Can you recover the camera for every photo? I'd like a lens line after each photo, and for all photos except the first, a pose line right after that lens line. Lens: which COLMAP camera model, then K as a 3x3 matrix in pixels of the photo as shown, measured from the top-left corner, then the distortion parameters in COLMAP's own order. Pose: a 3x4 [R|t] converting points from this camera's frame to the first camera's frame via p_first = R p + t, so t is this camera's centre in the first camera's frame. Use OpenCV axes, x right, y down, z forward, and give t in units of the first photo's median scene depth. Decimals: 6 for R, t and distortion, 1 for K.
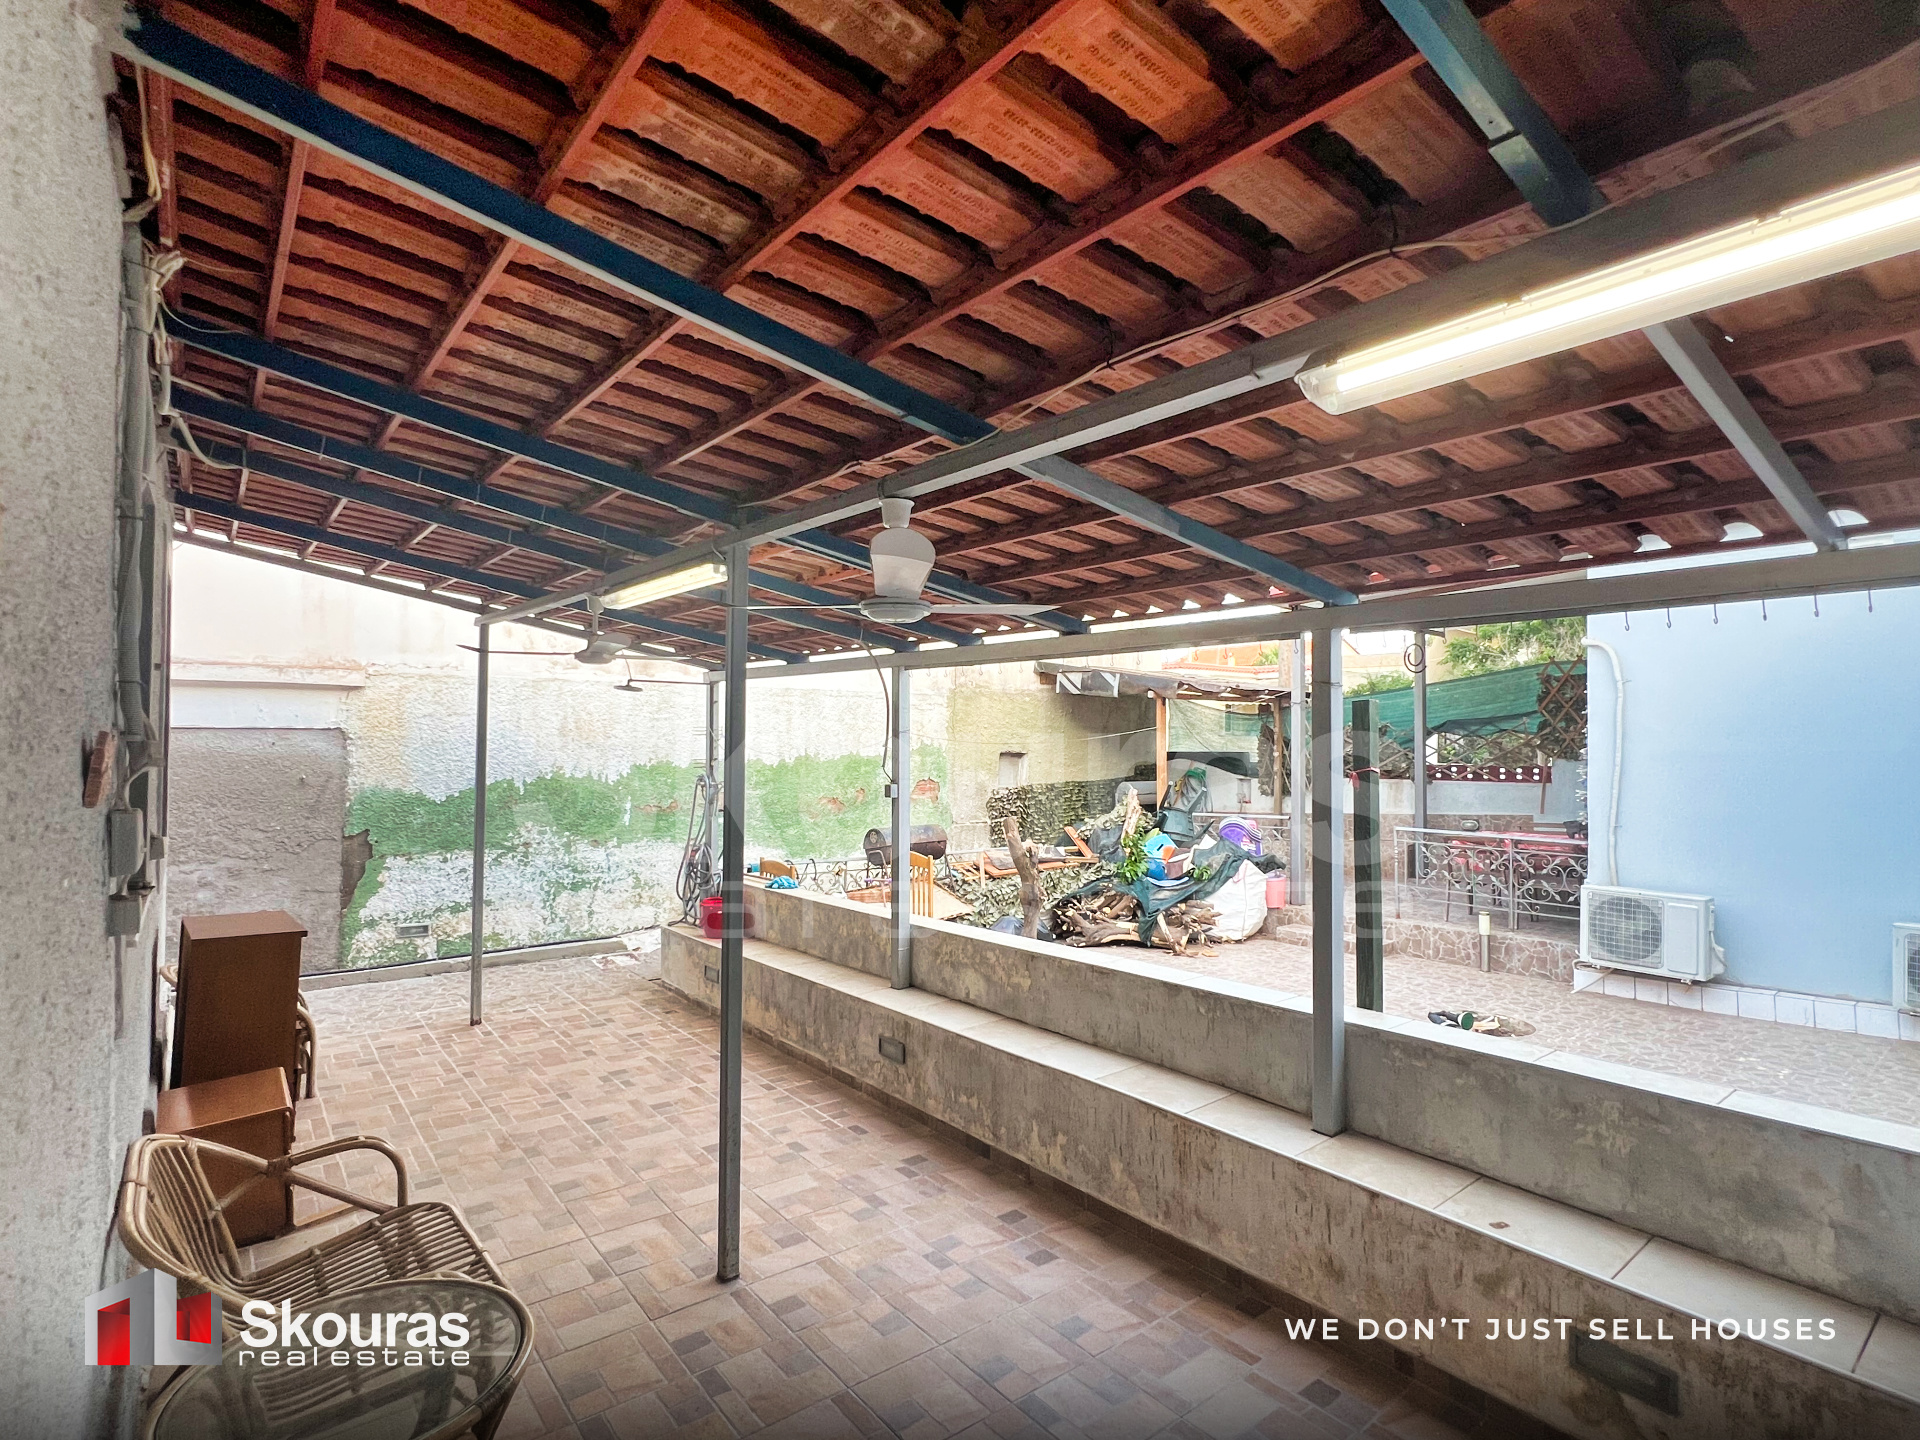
lens RADIAL K [[944.5, 0, 954.8], [0, 944.5, 712.8], [0, 0, 1]] dist [-0.002662, 0.001080]
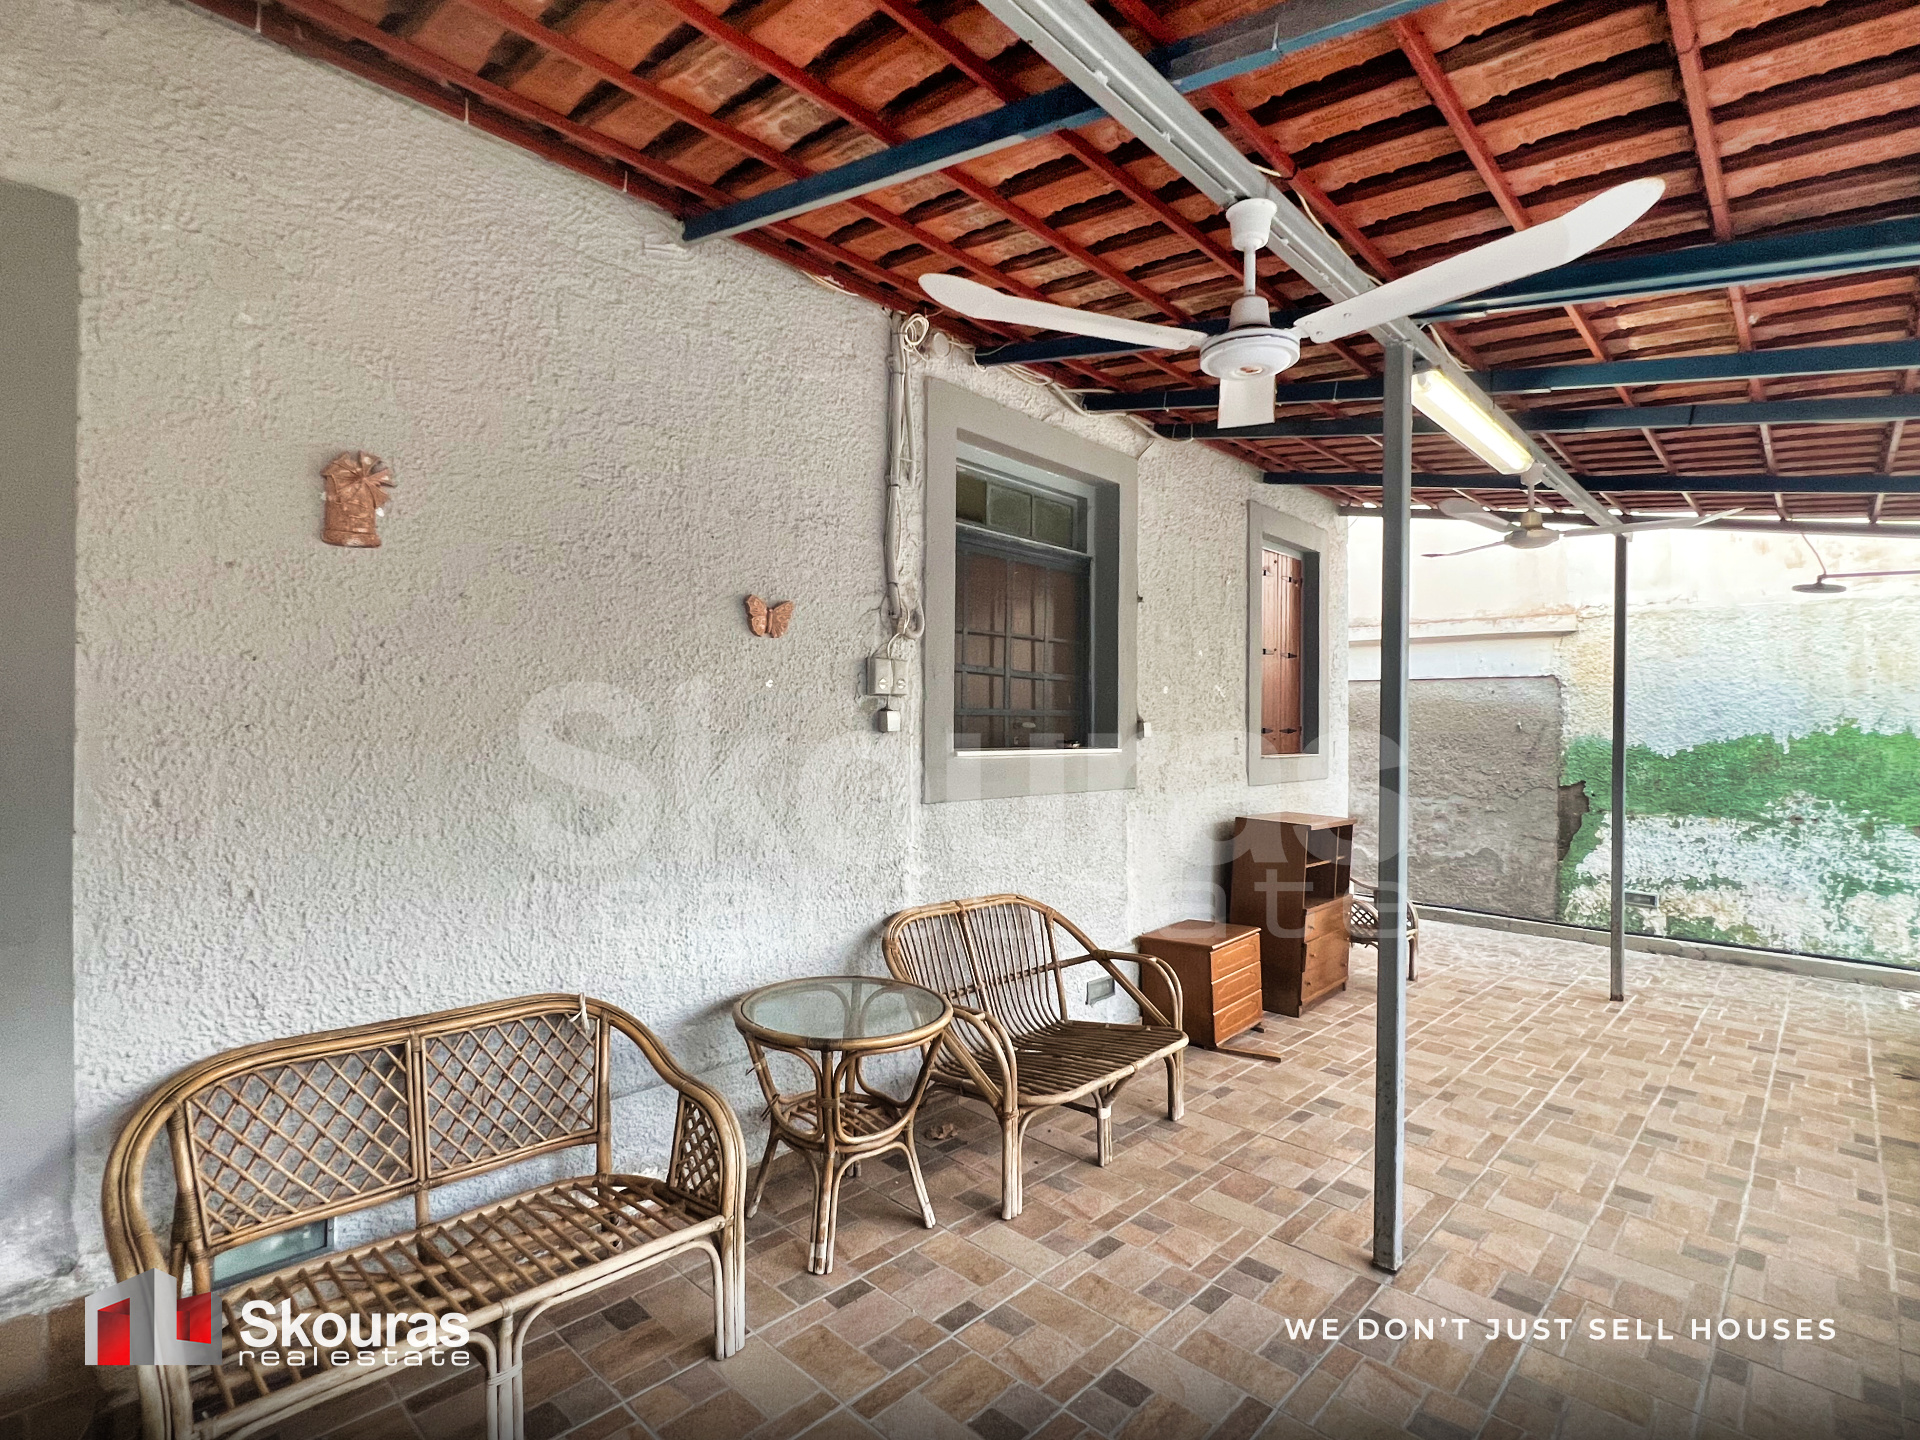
lens RADIAL K [[944.5, 0, 956.2], [0, 944.5, 718.6], [0, 0, 1]] dist [-0.002662, 0.001080]
pose [[0.153797, -0.010919, -0.988042, 0.274226], [0.013052, 0.999874, -0.009019, 0.076646], [0.988016, -0.011509, 0.153920, 0.290542]]
